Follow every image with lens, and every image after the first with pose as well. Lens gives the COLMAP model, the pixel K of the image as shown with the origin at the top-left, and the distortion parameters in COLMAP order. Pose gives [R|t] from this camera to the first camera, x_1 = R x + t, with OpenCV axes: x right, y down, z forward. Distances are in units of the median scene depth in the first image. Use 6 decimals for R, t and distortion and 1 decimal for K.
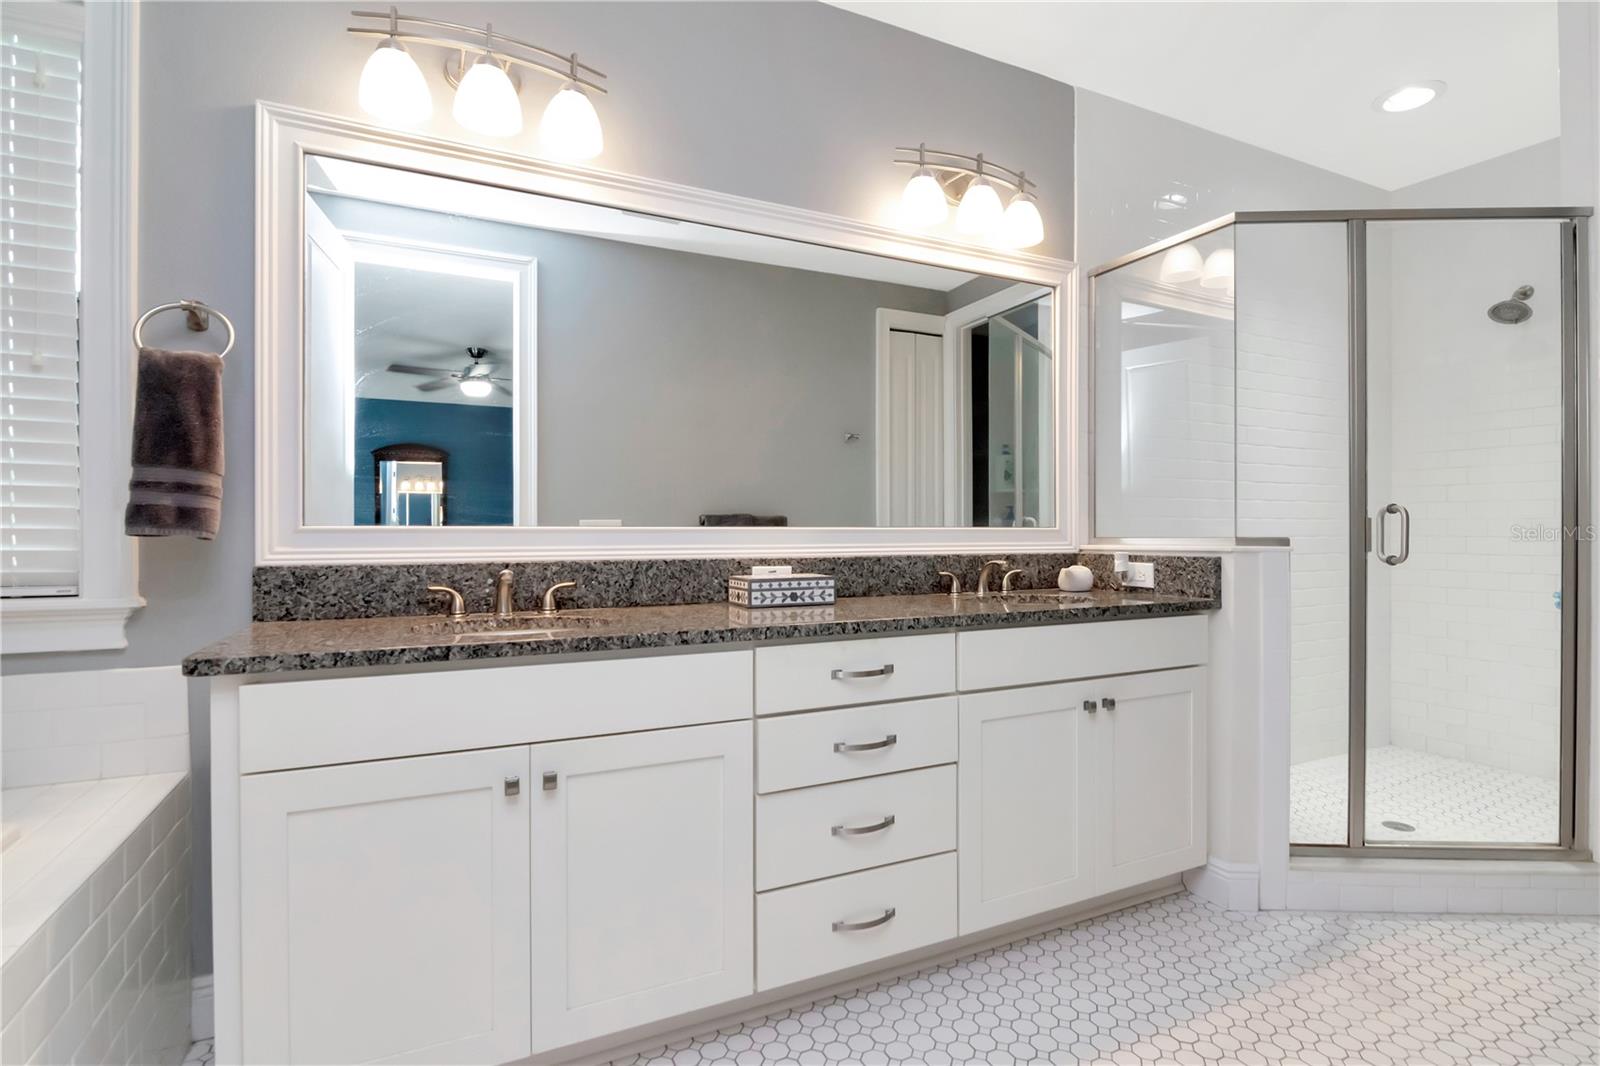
lens RADIAL K [[778.0, 0, 794.5], [0, 778.0, 530.6], [0, 0, 1]] dist [-0.003256, -0.000113]
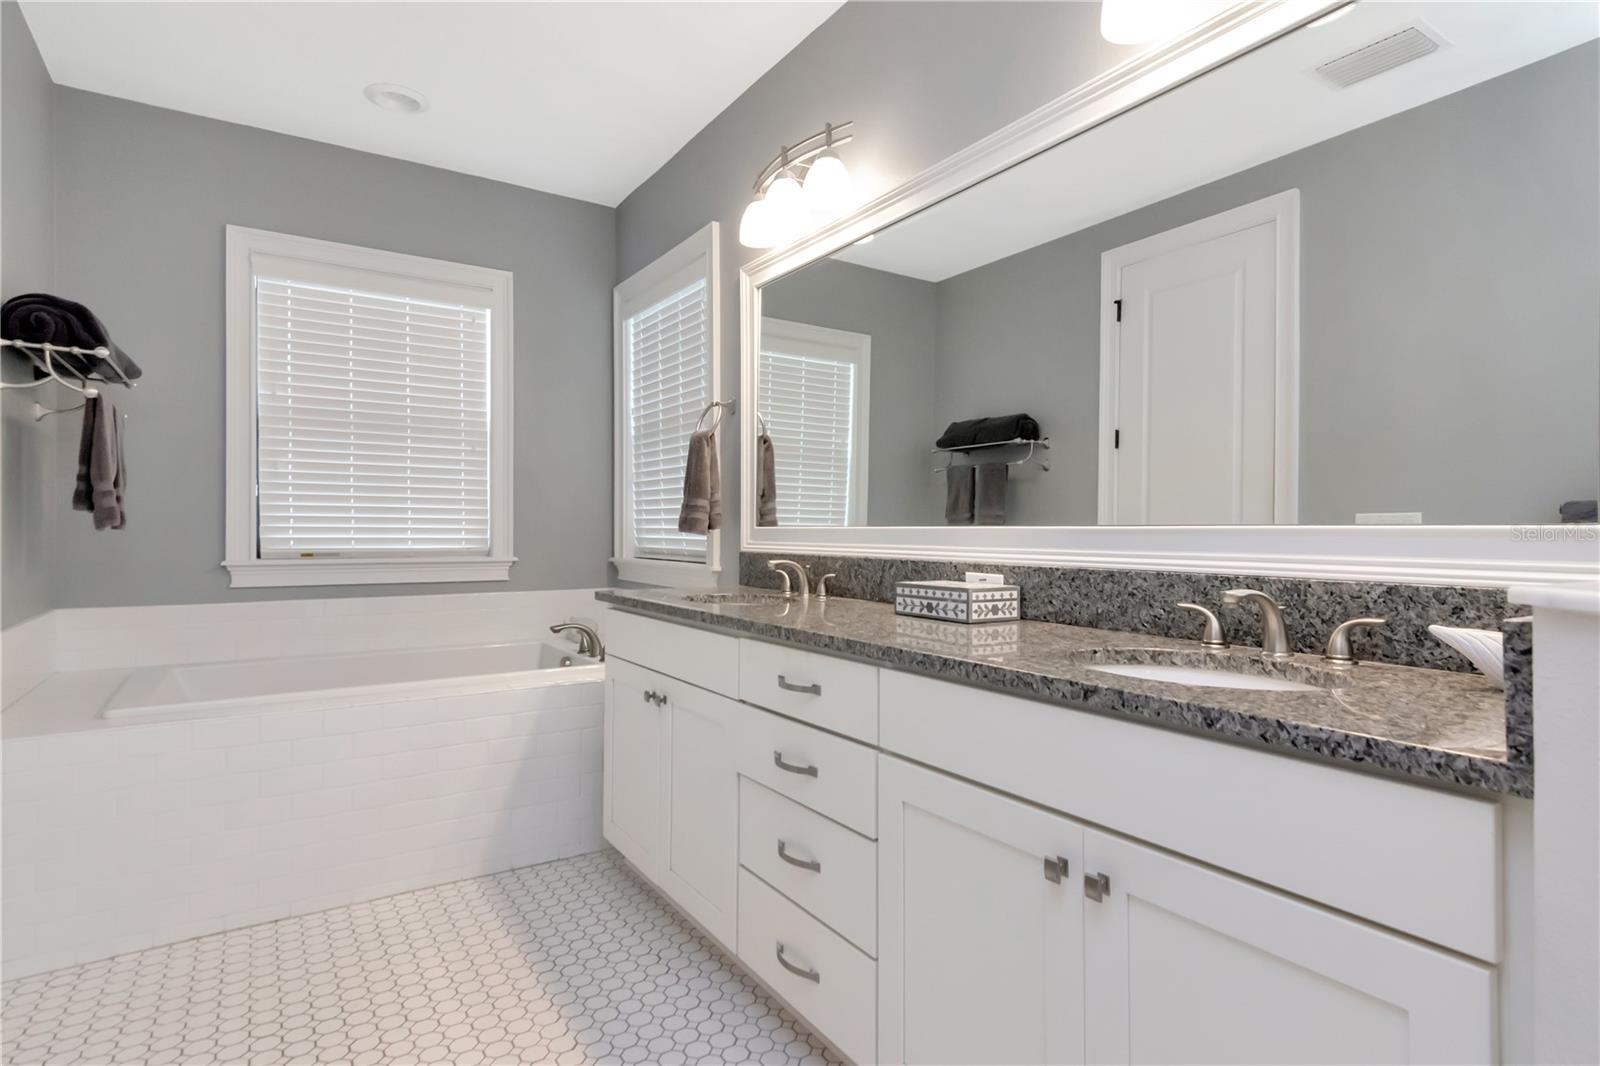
lens RADIAL K [[853.7, 0, 801.3], [0, 853.7, 526.2], [0, 0, 1]] dist [0.041699, -0.000073]
pose [[0.117227, -0.003118, -0.993100, 0.904984], [-0.001202, 0.999994, -0.003282, -0.001447], [0.993104, 0.001579, 0.117222, 0.735977]]
